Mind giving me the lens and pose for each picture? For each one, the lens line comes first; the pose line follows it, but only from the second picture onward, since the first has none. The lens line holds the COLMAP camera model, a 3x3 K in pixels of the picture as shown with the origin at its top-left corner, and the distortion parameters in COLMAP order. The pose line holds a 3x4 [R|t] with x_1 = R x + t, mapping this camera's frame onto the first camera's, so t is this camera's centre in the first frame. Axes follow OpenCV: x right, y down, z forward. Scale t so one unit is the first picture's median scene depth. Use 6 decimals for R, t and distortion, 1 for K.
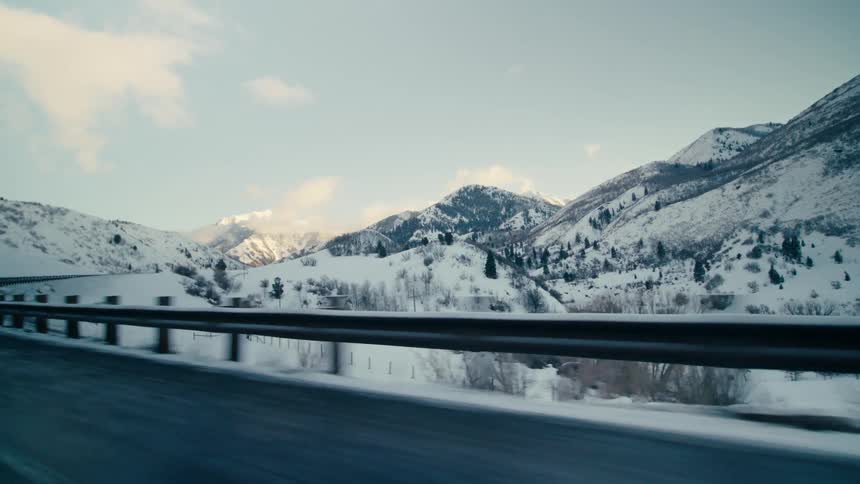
lens RADIAL K [[423.4, 0, 430.0], [0, 423.4, 242.0], [0, 0, 1]] dist [-0.002144, 0.000094]
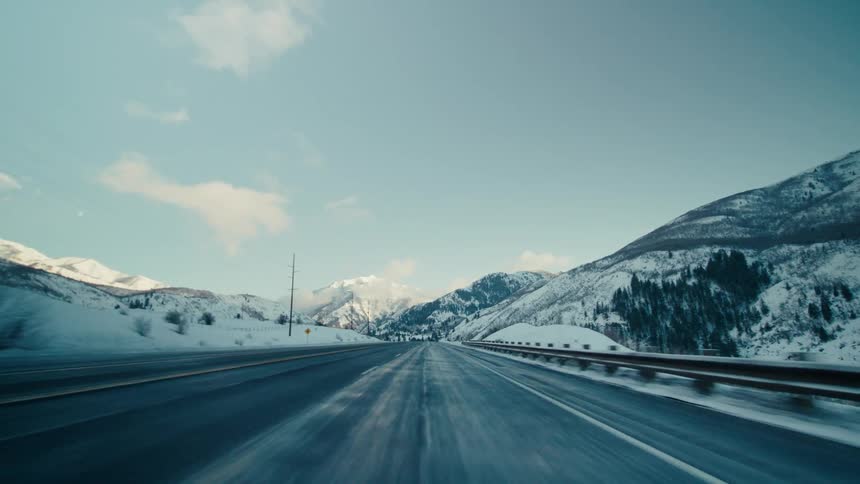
lens RADIAL K [[423.4, 0, 430.0], [0, 423.4, 242.0], [0, 0, 1]] dist [-0.002144, 0.000094]
pose [[0.968800, 0.003819, -0.247815, 0.222777], [-0.040954, 0.988603, -0.144871, -0.036475], [0.244437, 0.150500, 0.957915, -0.262681]]
